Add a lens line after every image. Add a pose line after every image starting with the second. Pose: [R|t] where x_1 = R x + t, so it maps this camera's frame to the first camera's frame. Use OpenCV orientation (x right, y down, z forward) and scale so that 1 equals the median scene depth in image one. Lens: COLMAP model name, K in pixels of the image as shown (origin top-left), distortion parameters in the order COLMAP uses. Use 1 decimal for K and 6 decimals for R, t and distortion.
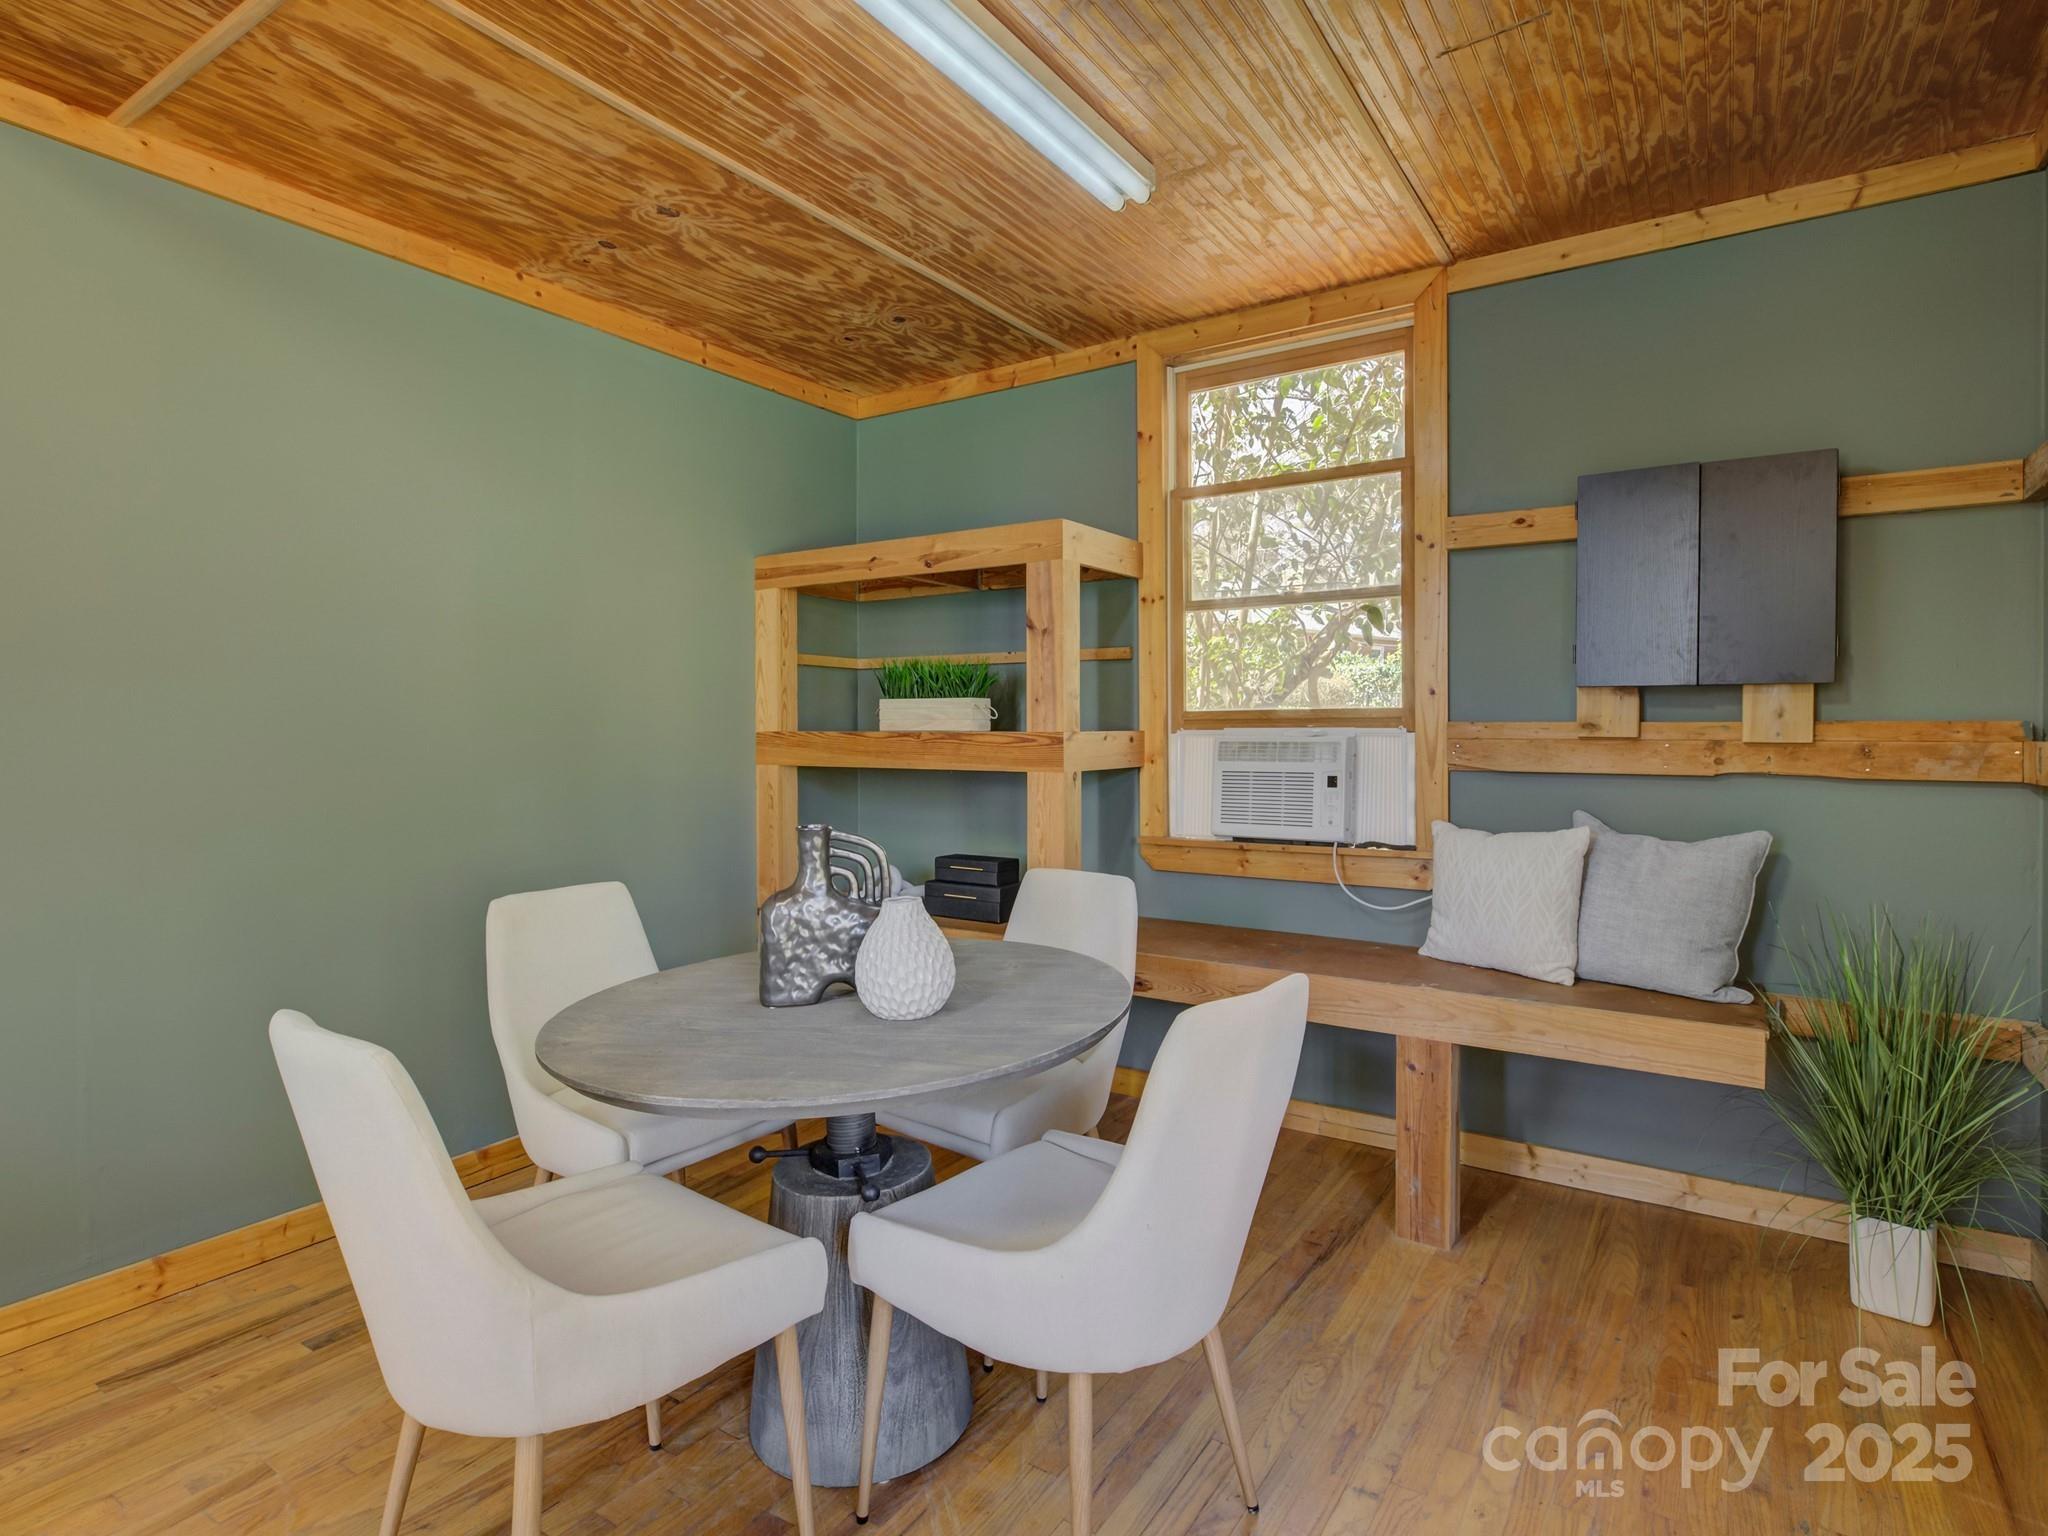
lens RADIAL K [[1066.2, 0, 1035.4], [0, 1066.2, 746.6], [0, 0, 1]] dist [0.001440, -0.001231]
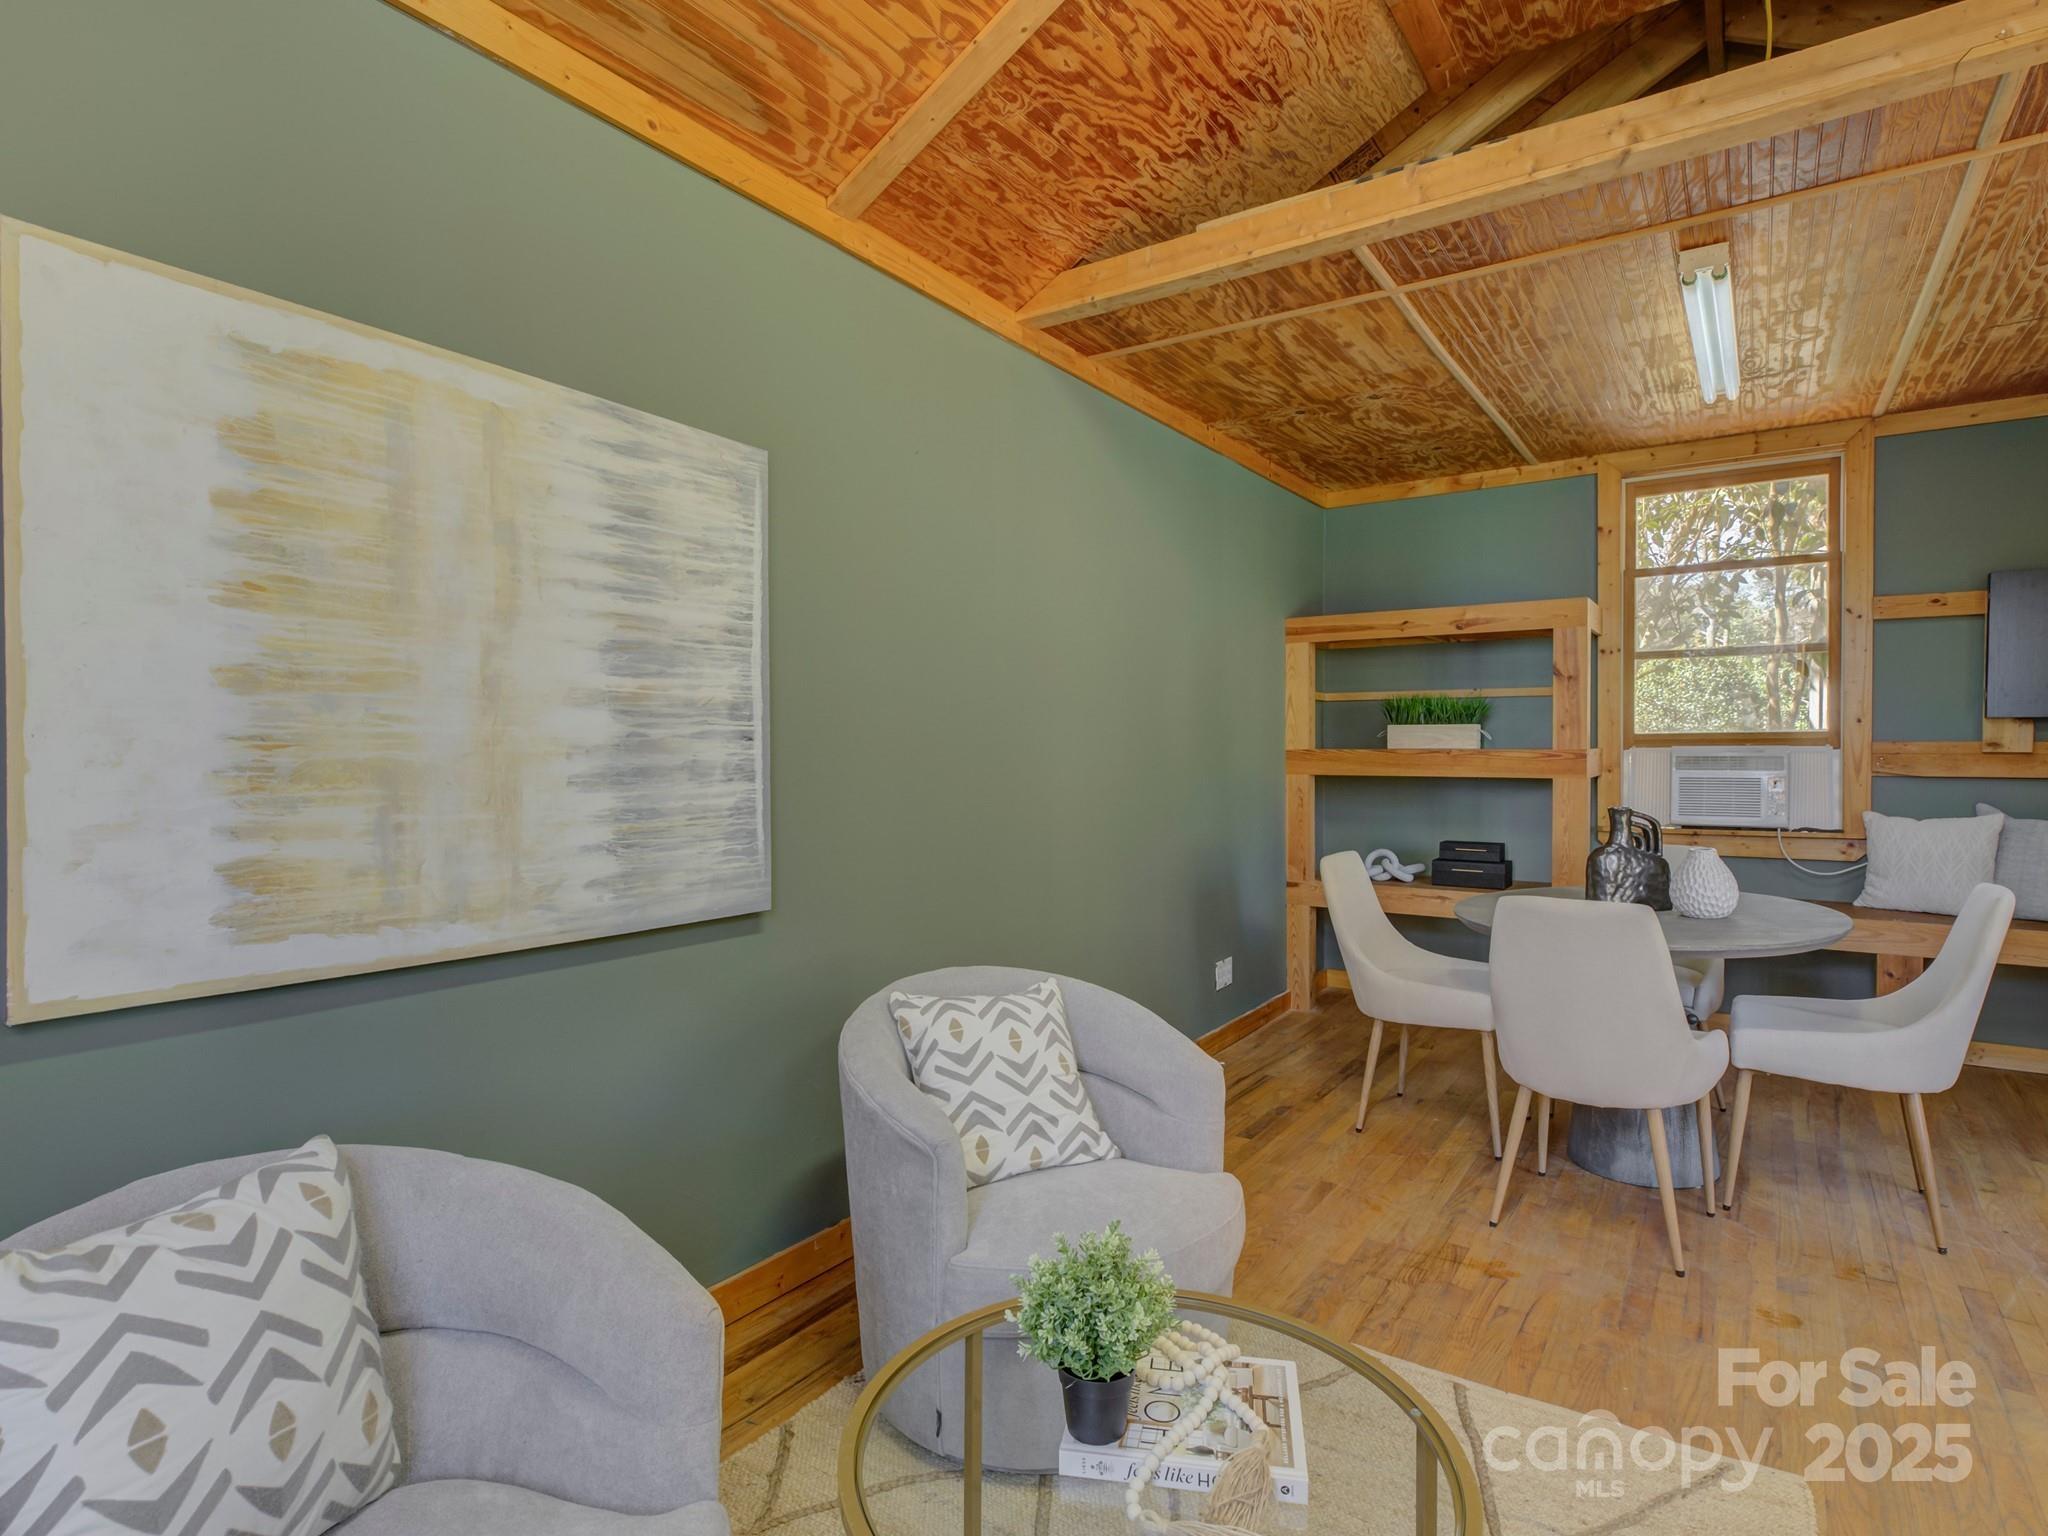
lens RADIAL K [[1066.2, 0, 1016.0], [0, 1066.2, 780.1], [0, 0, 1]] dist [0.001440, -0.001231]
pose [[0.999903, -0.002958, -0.013579, -0.703534], [0.003254, 0.999757, 0.021793, -0.006670], [0.013511, -0.021835, 0.999670, -0.416654]]
